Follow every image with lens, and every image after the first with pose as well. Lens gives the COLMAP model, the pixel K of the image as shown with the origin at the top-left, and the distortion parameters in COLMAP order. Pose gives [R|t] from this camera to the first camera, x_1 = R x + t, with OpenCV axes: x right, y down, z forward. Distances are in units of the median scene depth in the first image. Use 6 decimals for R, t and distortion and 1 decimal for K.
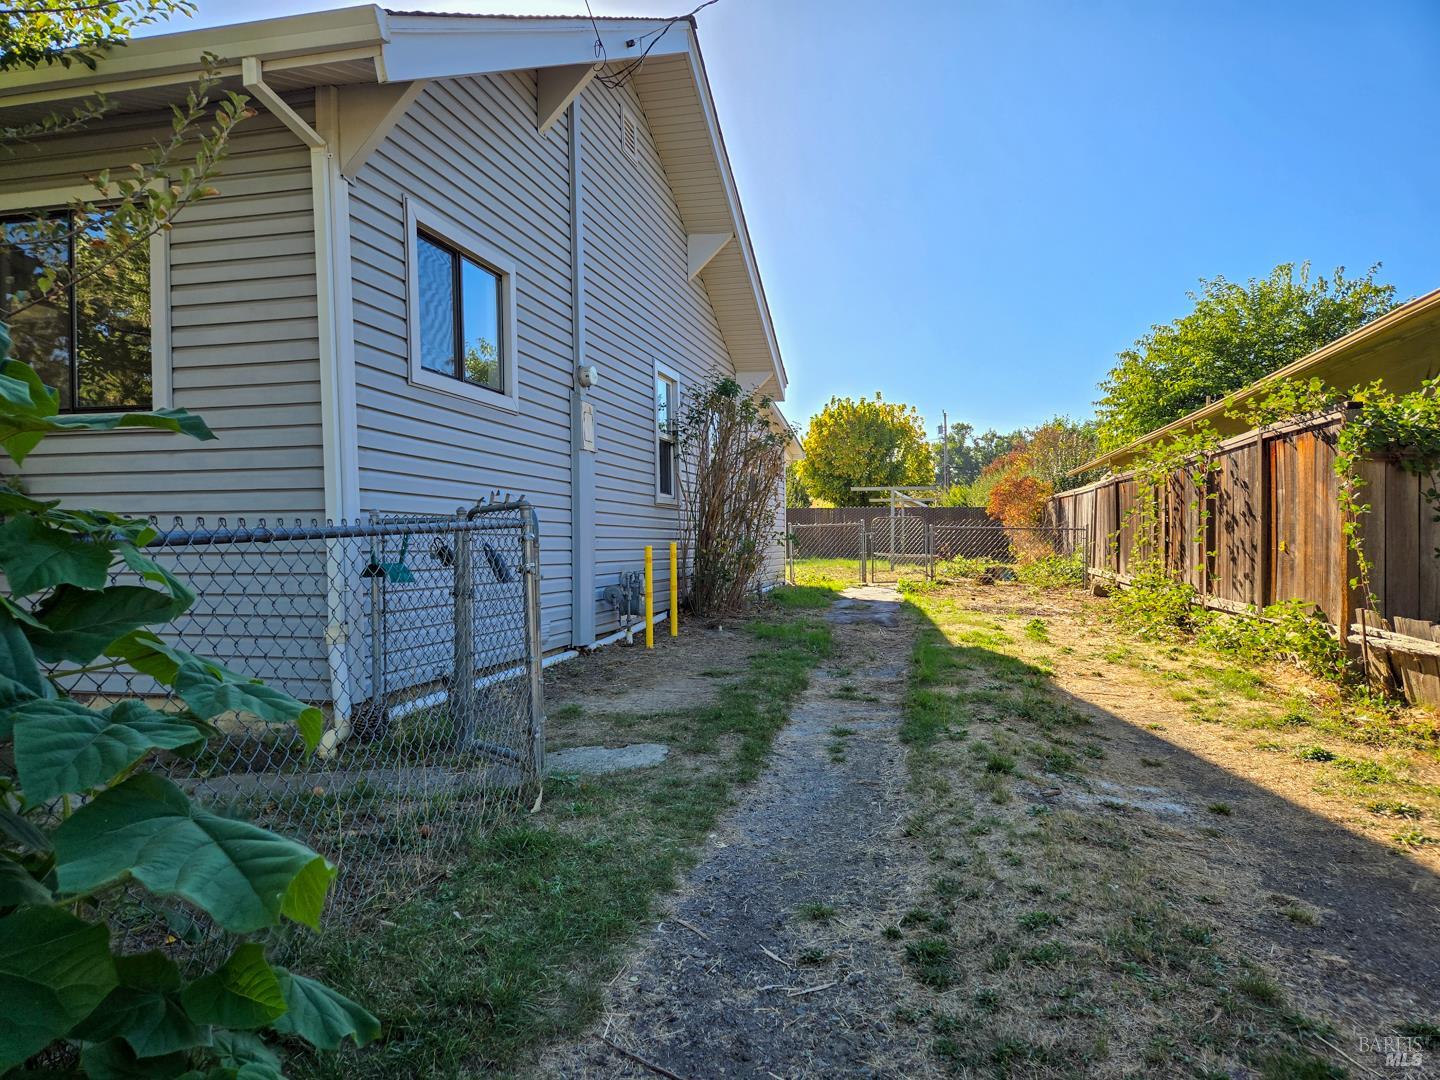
lens RADIAL K [[956.2, 0, 718.0], [0, 956.2, 550.1], [0, 0, 1]] dist [0.058098, -0.046816]
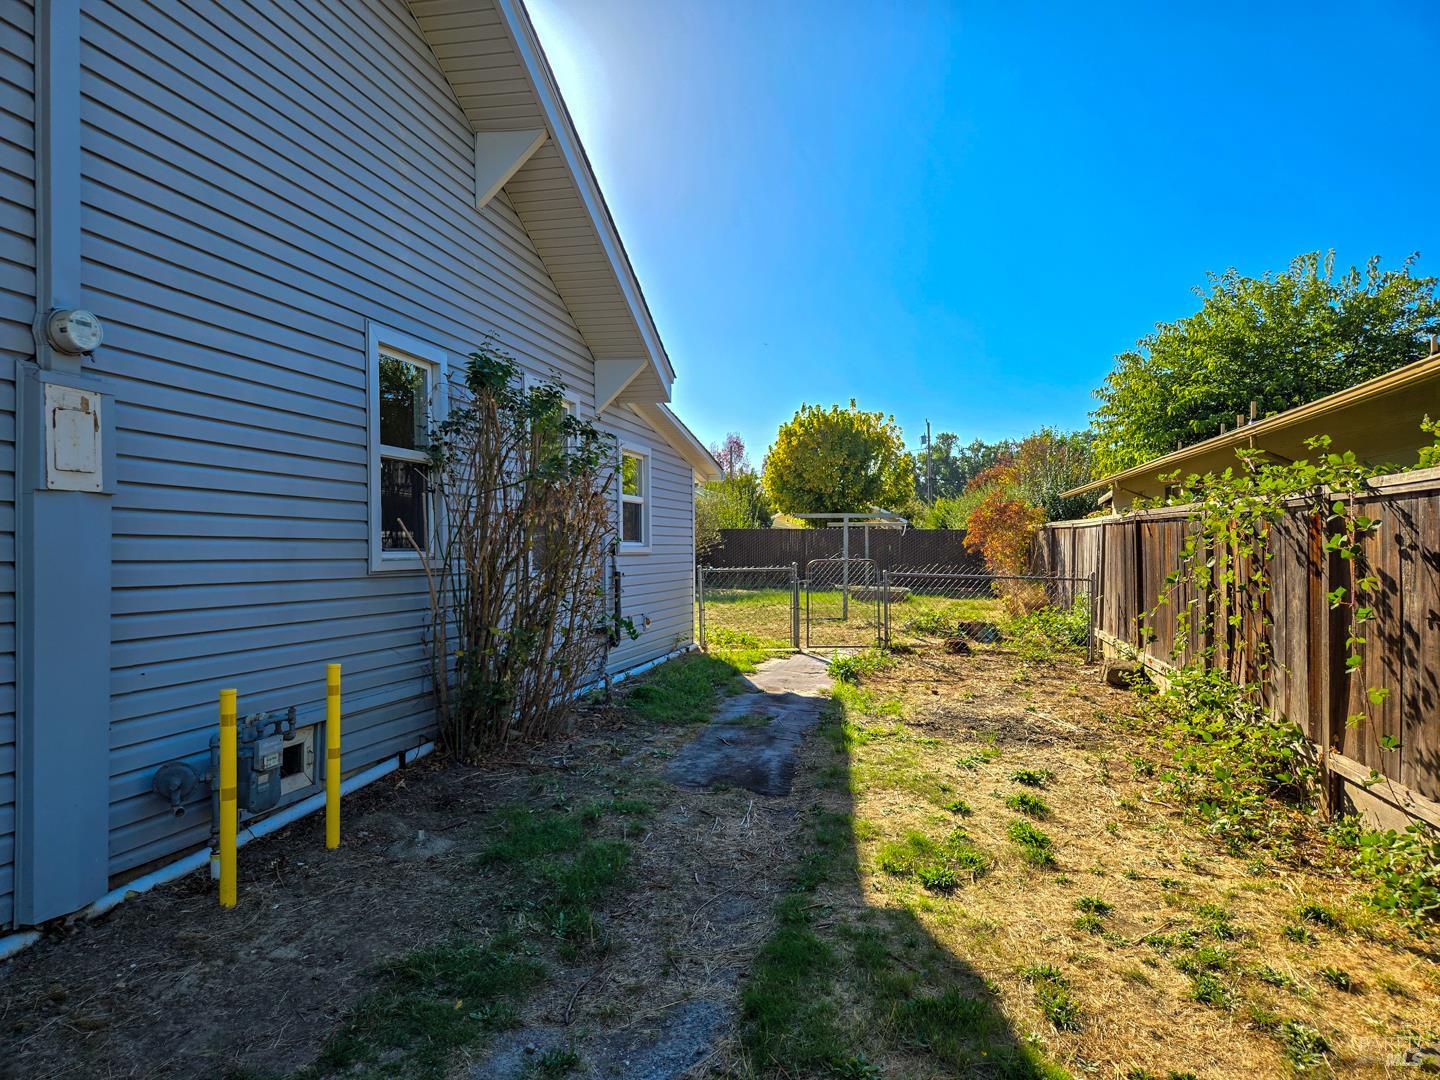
lens RADIAL K [[981.7, 0, 720.0], [0, 981.7, 540.0], [0, 0, 1]] dist [0.033089, -0.003522]
pose [[0.999766, 0.005043, 0.021054, 0.082990], [-0.004592, 0.999761, -0.021385, -0.035601], [-0.021156, 0.021284, 0.999550, 0.255279]]
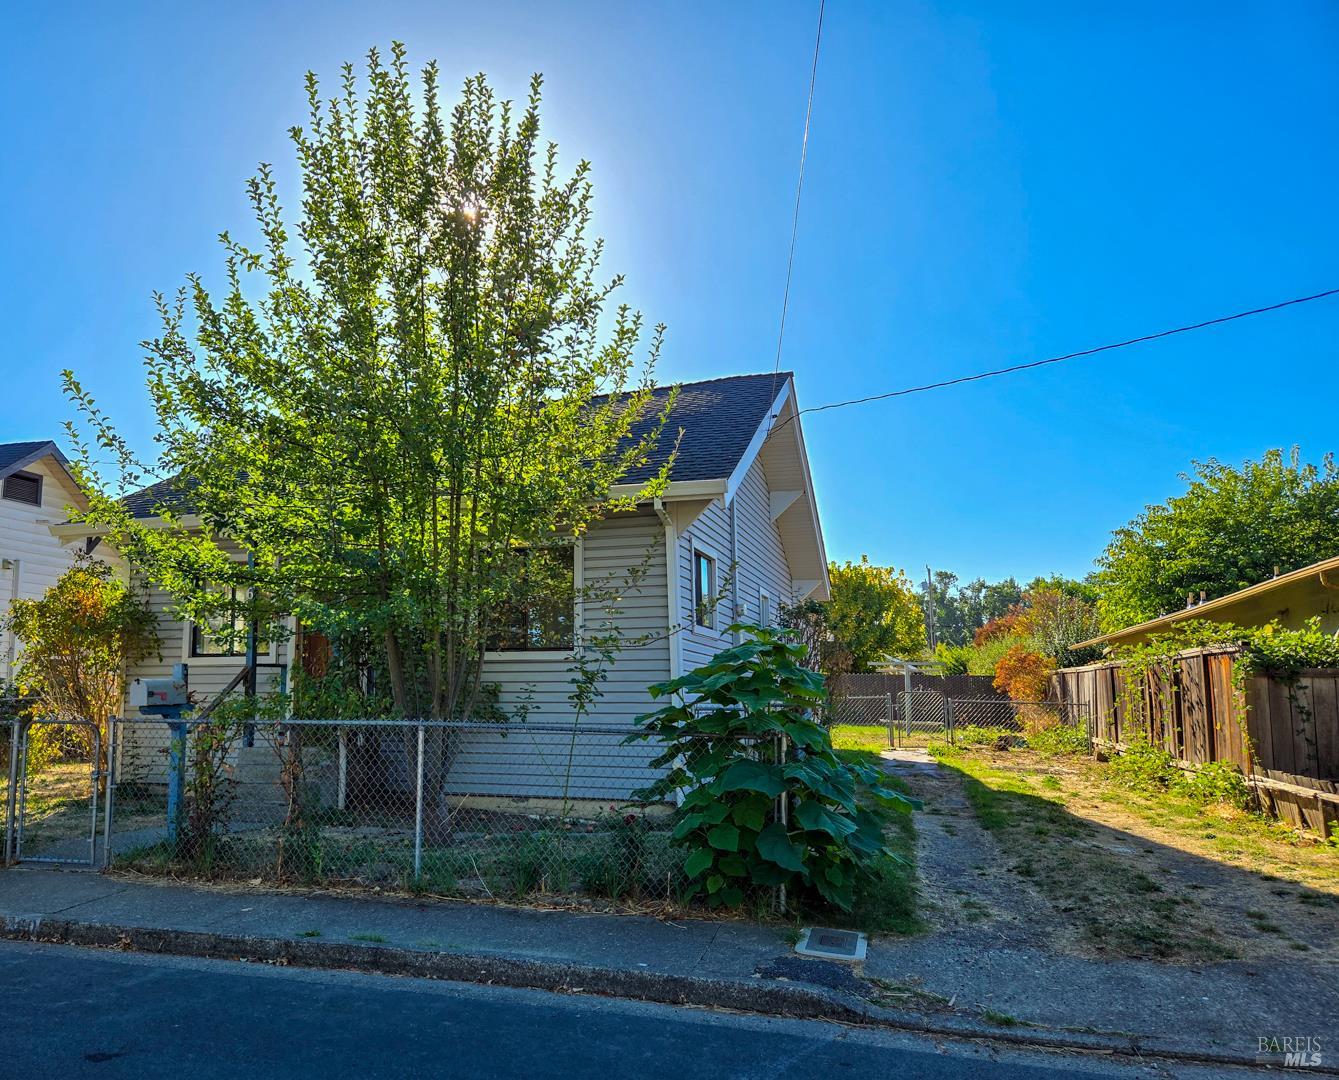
lens RADIAL K [[1020.0, 0, 519.6], [0, 1020.0, 579.3], [0, 0, 1]] dist [-0.000893, -0.005766]
pose [[0.989137, -0.004904, -0.146914, -0.126597], [-0.013727, 0.991995, -0.125531, -0.007848], [0.146354, 0.126184, 0.981152, -0.356731]]
